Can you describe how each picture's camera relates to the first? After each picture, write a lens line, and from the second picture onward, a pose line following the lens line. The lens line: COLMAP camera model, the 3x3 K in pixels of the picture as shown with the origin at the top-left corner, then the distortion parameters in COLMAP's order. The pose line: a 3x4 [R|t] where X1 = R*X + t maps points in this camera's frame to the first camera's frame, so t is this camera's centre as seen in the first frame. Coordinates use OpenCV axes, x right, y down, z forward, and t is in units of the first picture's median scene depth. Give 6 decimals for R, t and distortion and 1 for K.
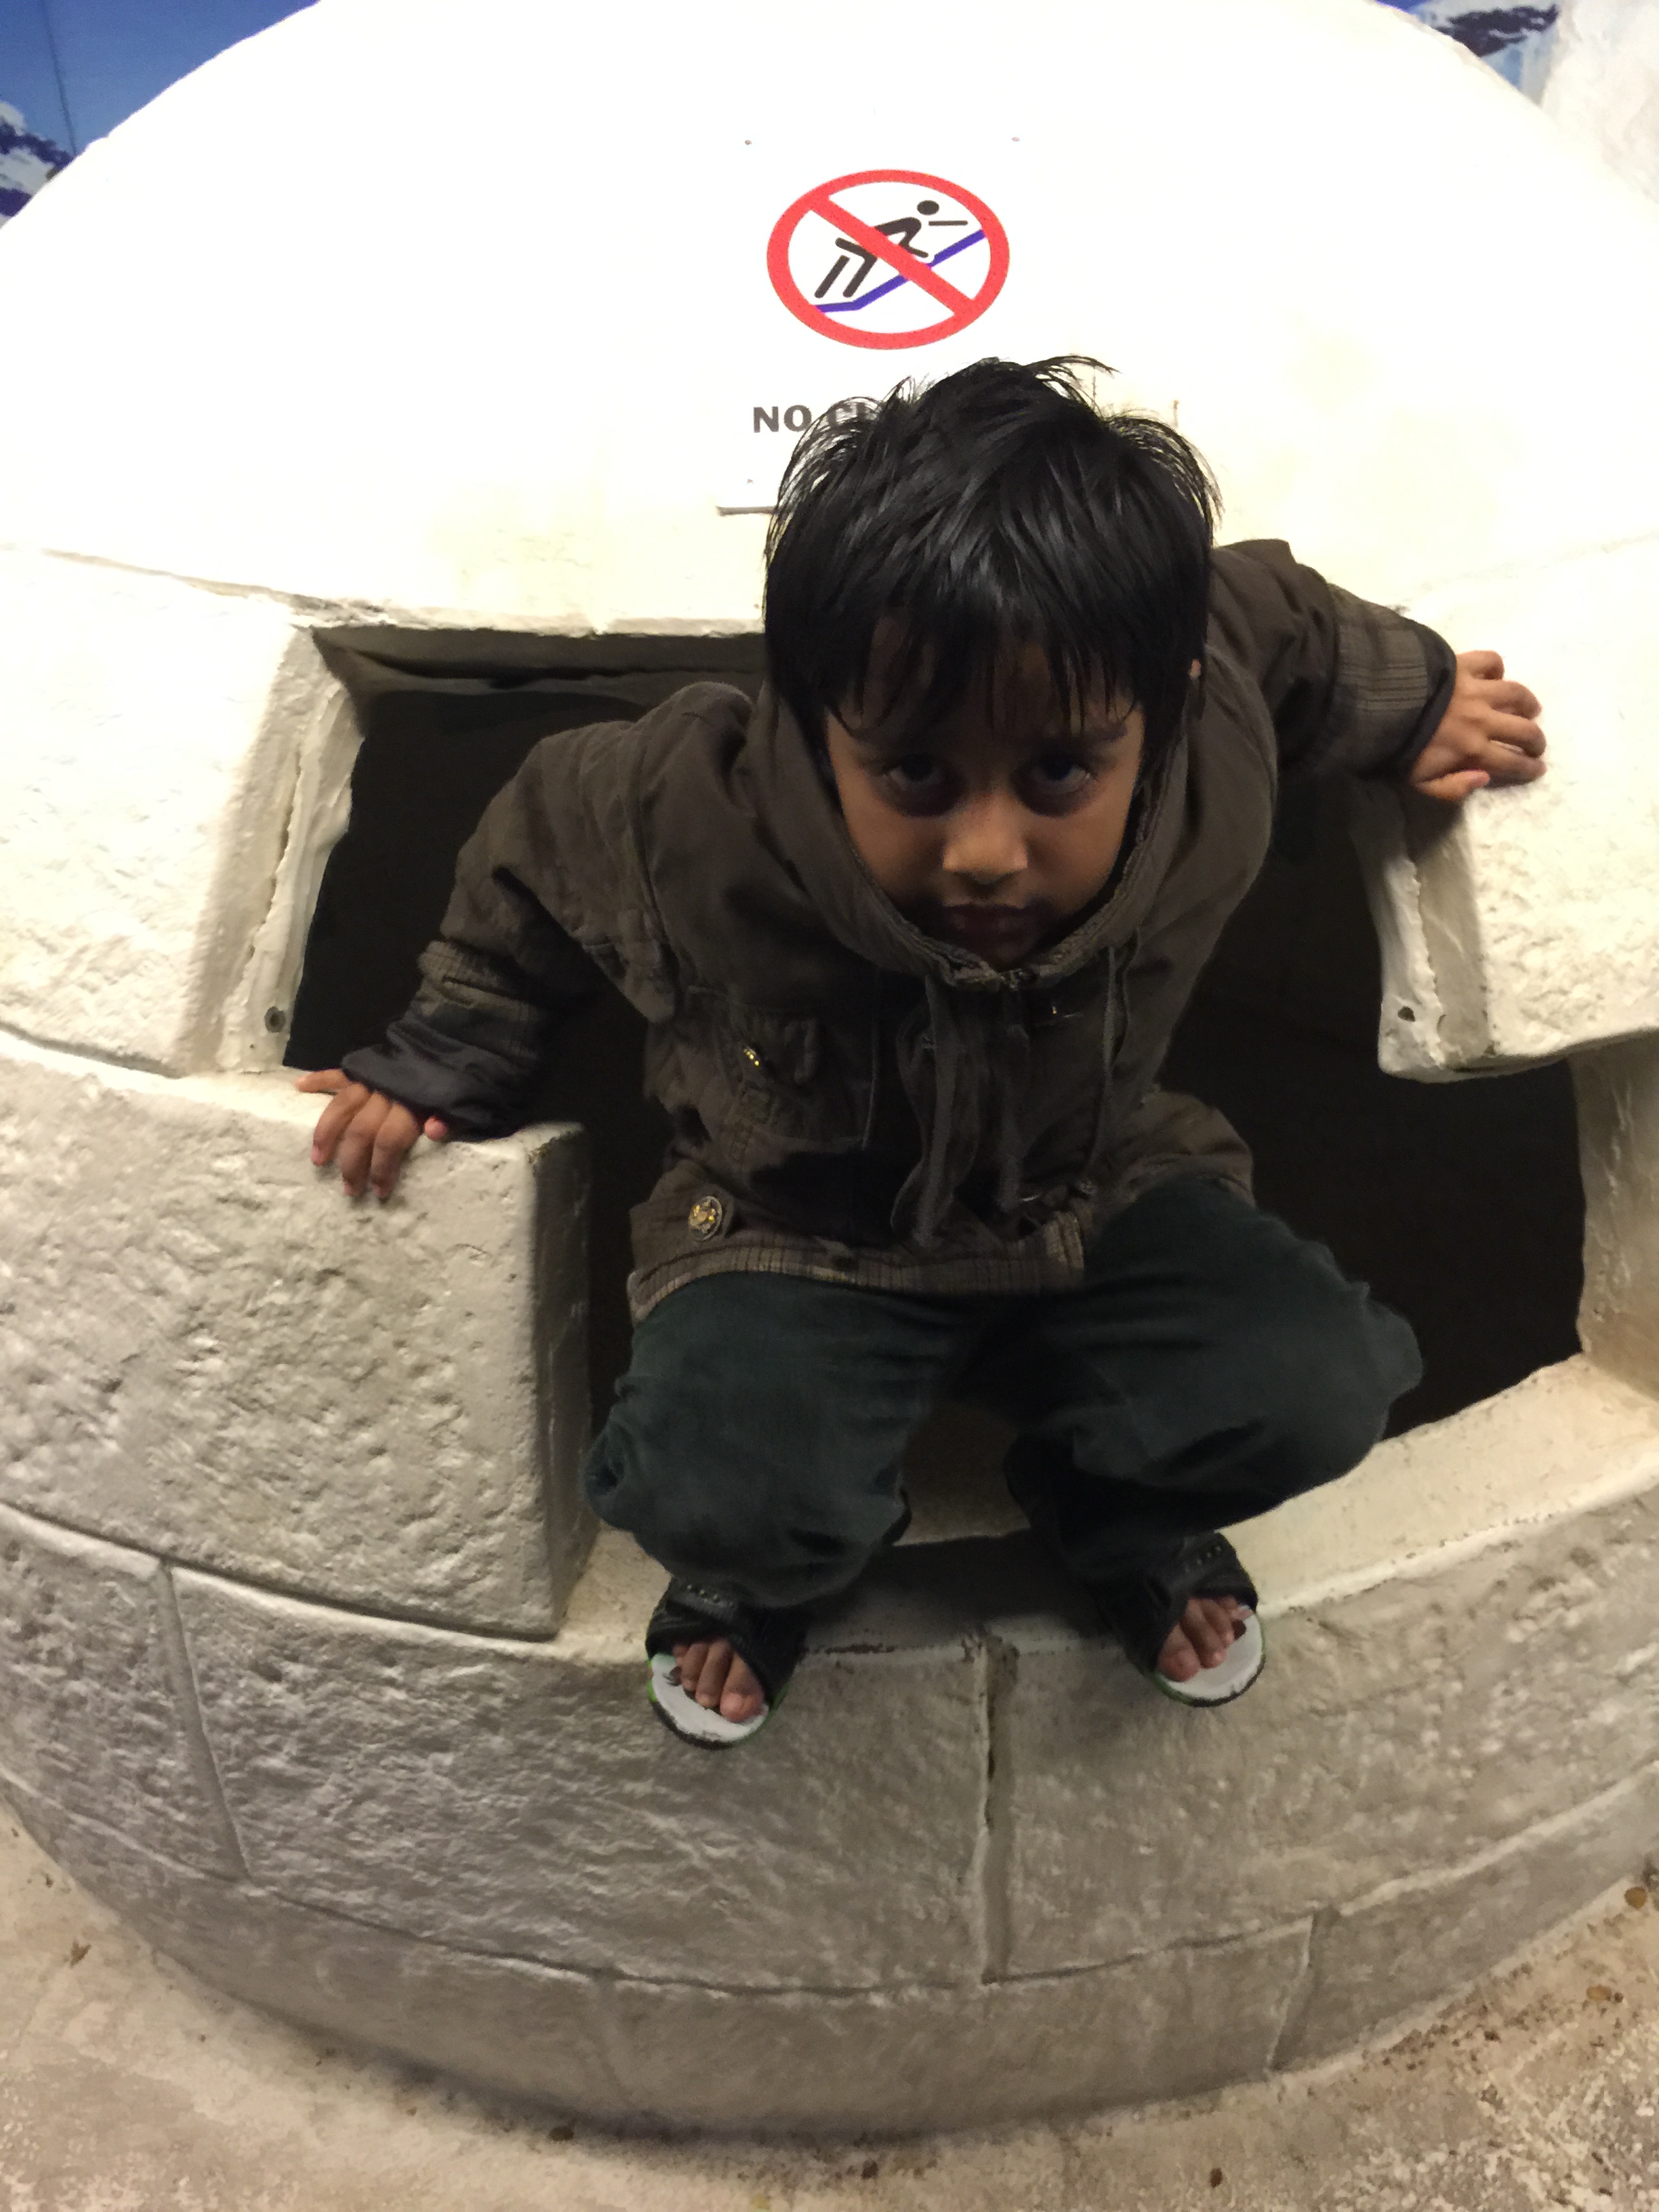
lens RADIAL K [[1914.5, 0, 867.7], [0, 1914.5, 1122.3], [0, 0, 1]] dist [0.078108, -0.107694]
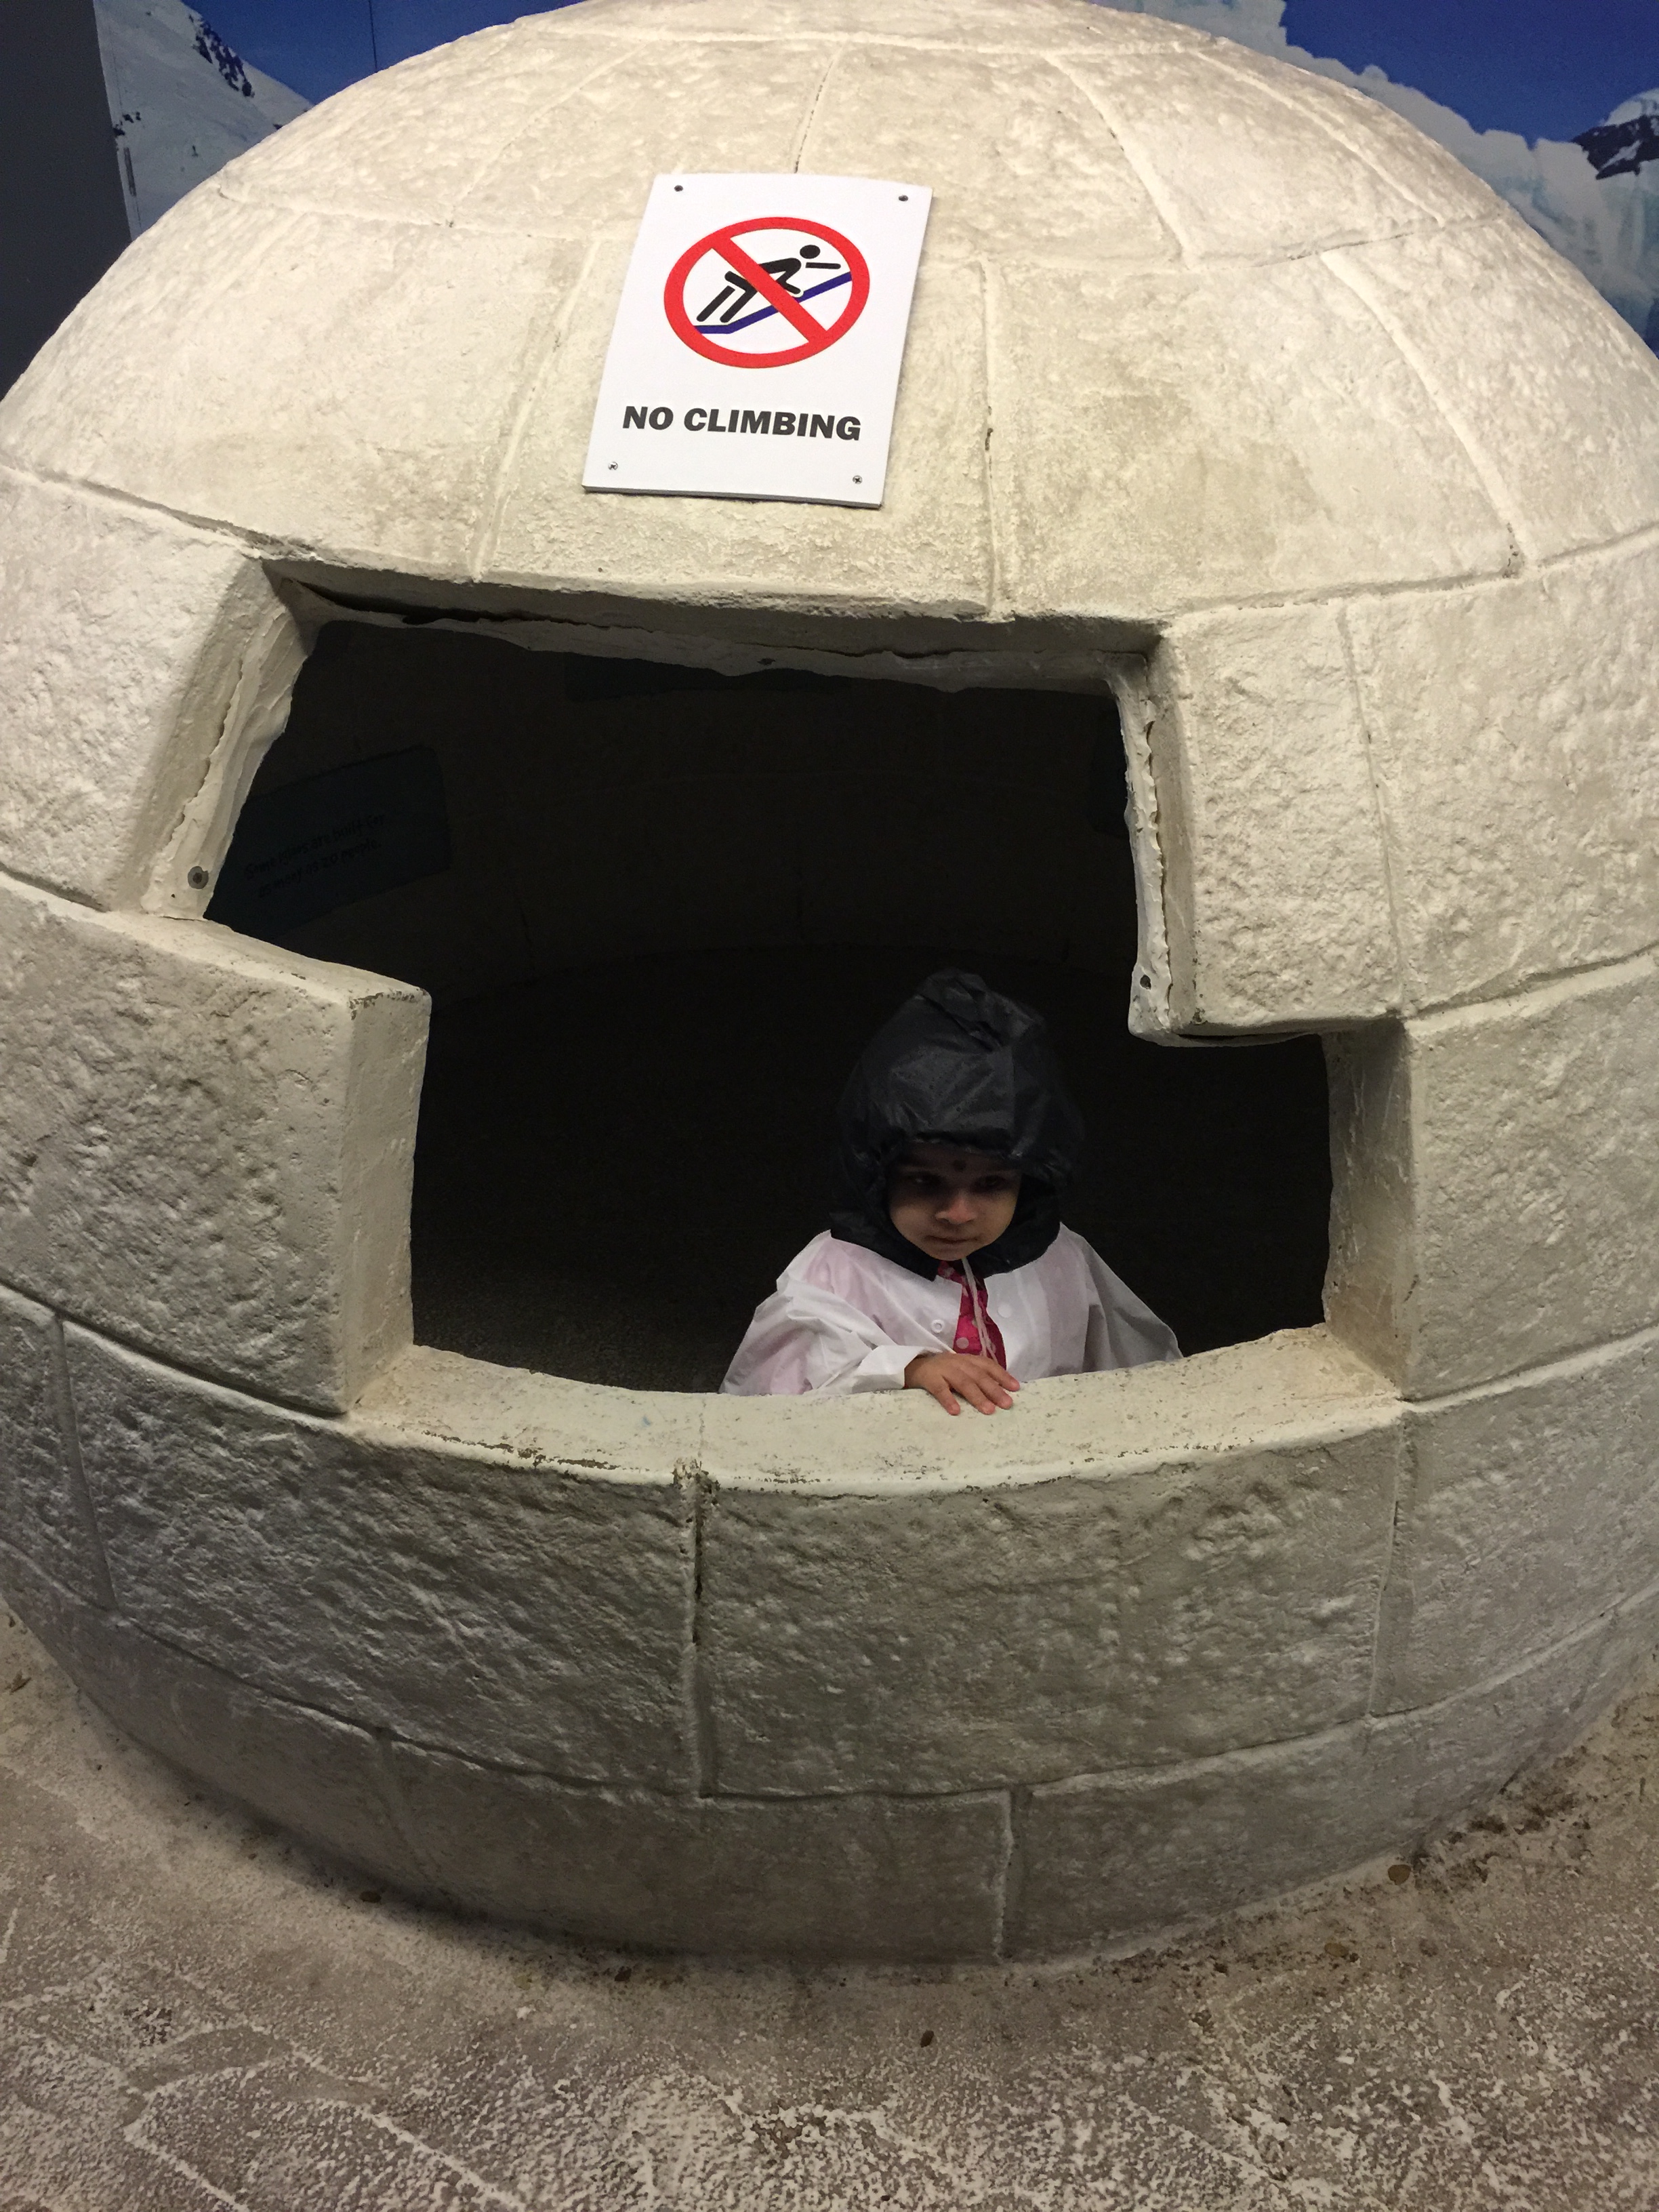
lens RADIAL K [[1914.5, 0, 853.9], [0, 1914.5, 1074.8], [0, 0, 1]] dist [0.078108, -0.107694]
pose [[0.983091, 0.120086, -0.138244, 0.270648], [-0.125125, 0.991737, -0.028325, 0.050924], [0.133700, 0.045143, 0.989993, -0.131555]]
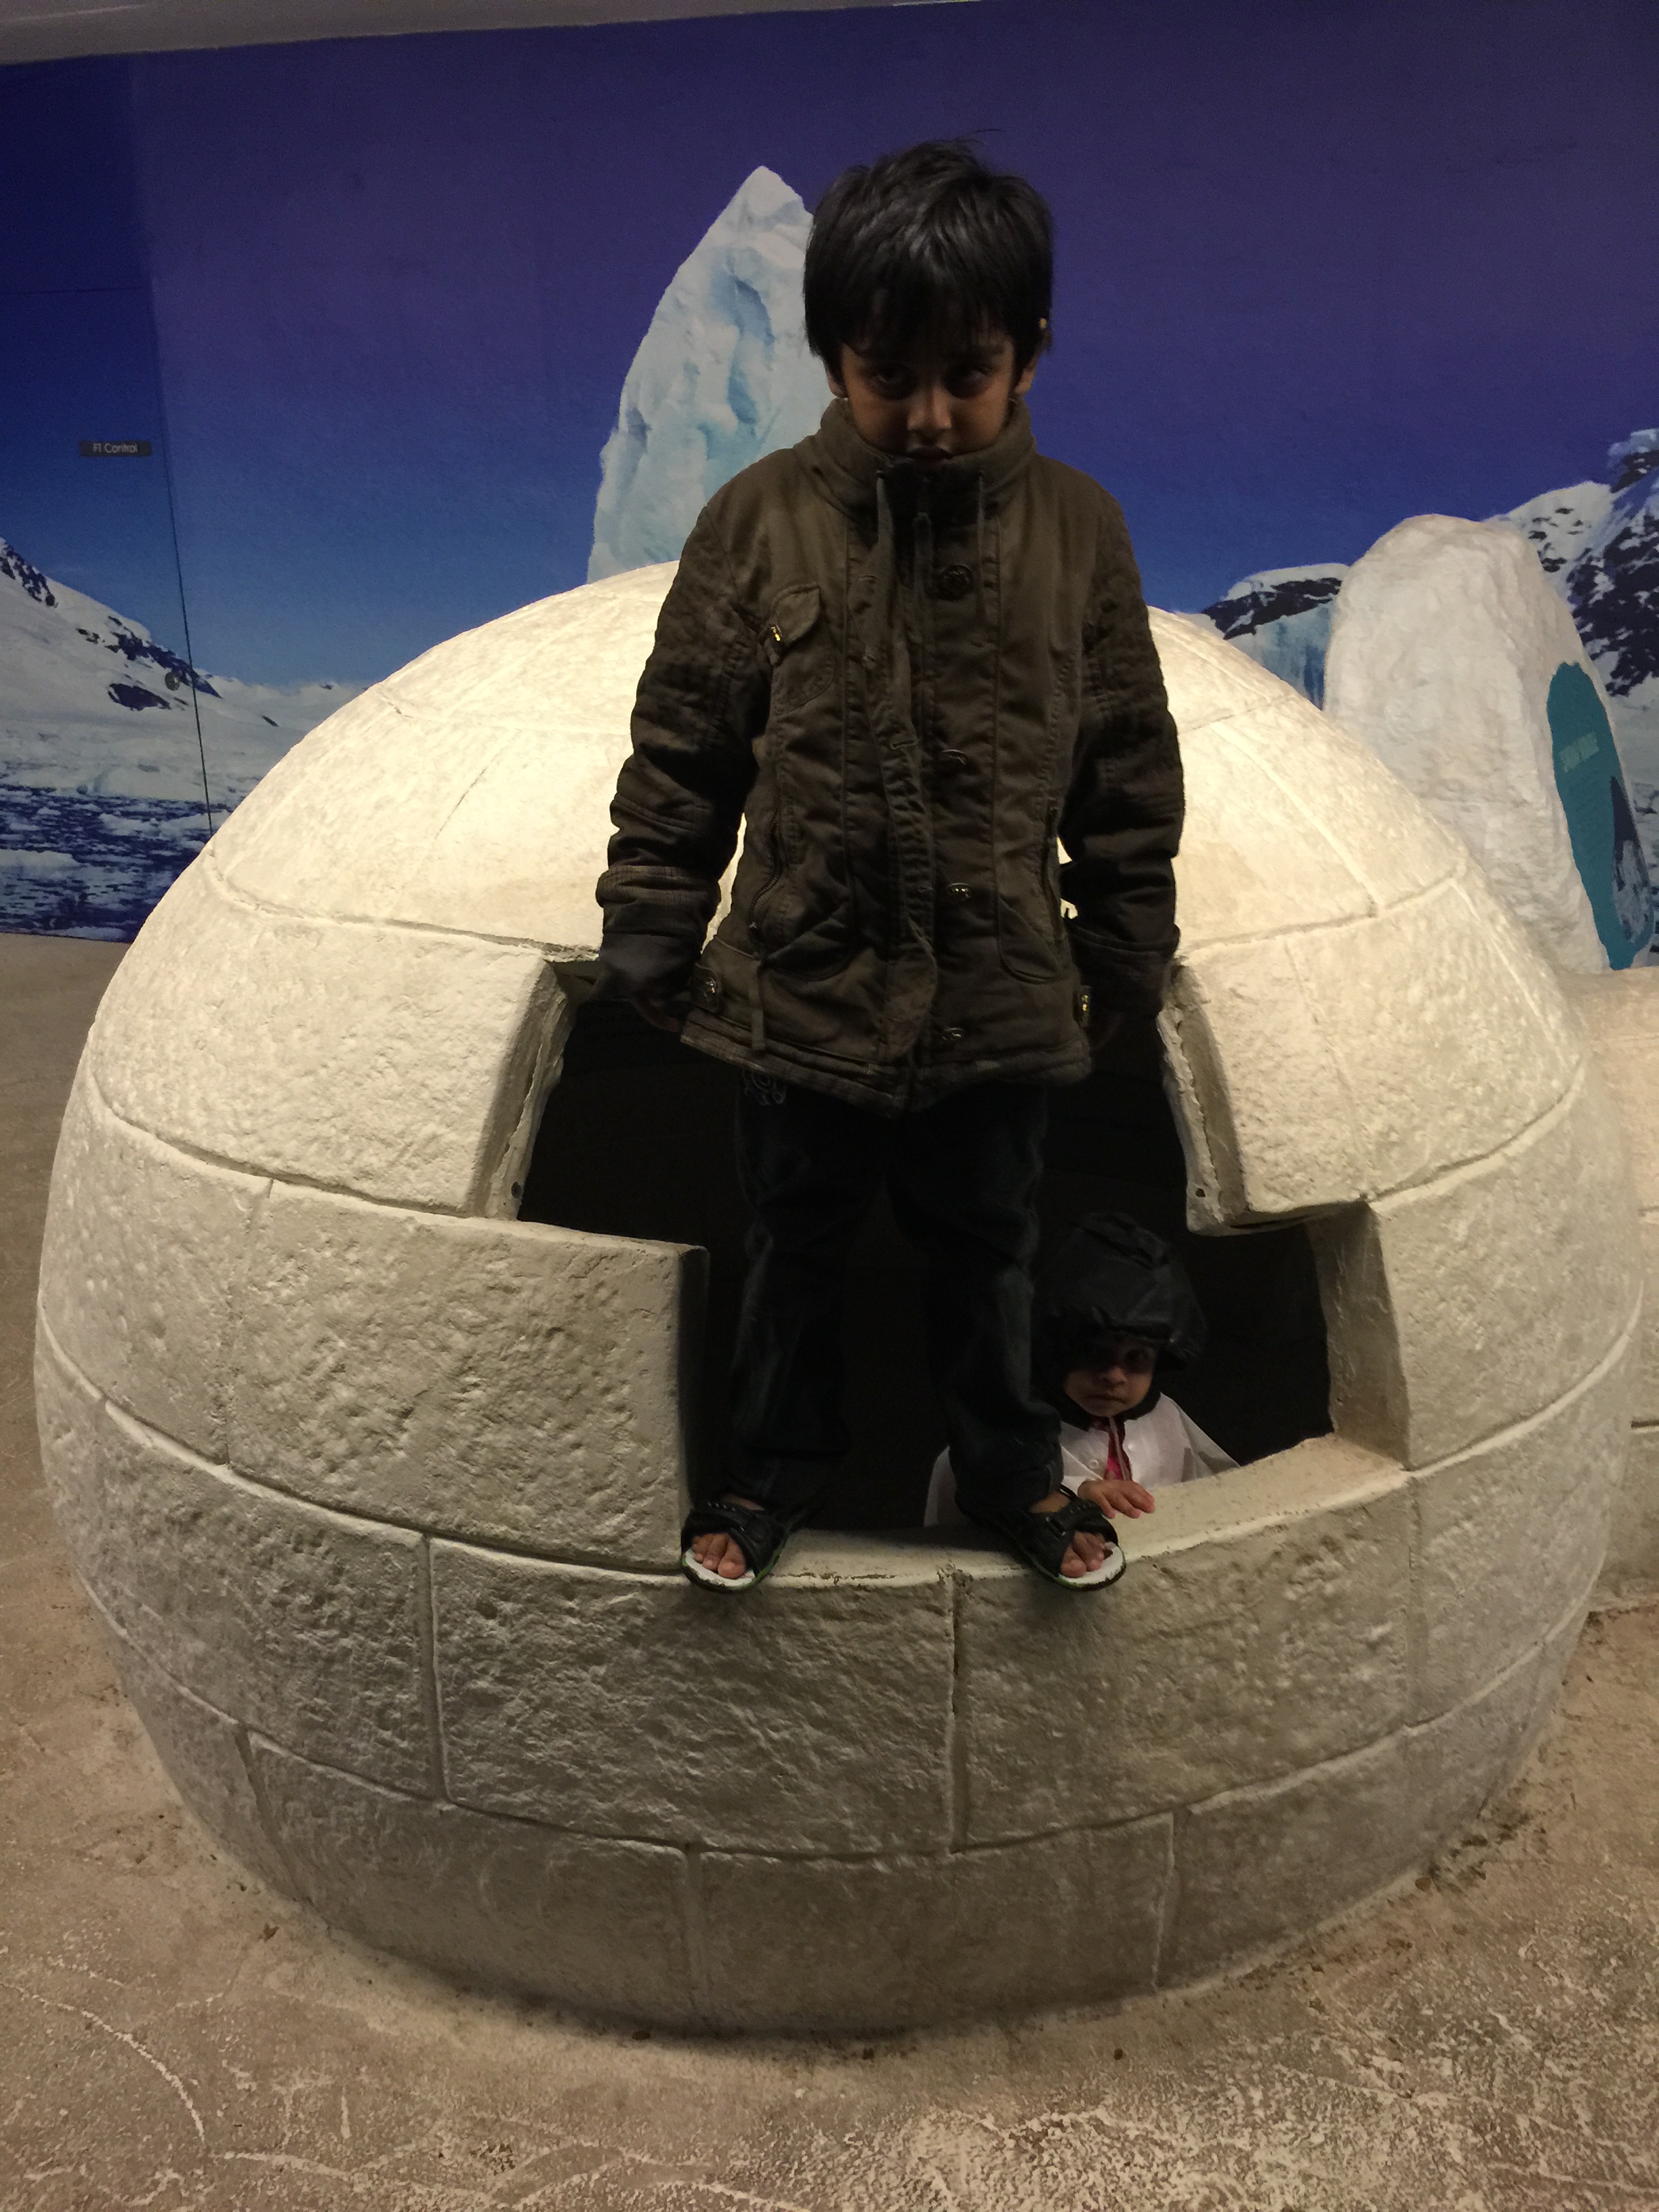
lens RADIAL K [[1914.5, 0, 861.1], [0, 1914.5, 1069.5], [0, 0, 1]] dist [0.078108, -0.107694]
pose [[0.999449, 0.008325, 0.032122, -0.065110], [-0.000200, 0.969504, -0.245075, 0.243135], [-0.033182, 0.244934, 0.968972, -0.609341]]
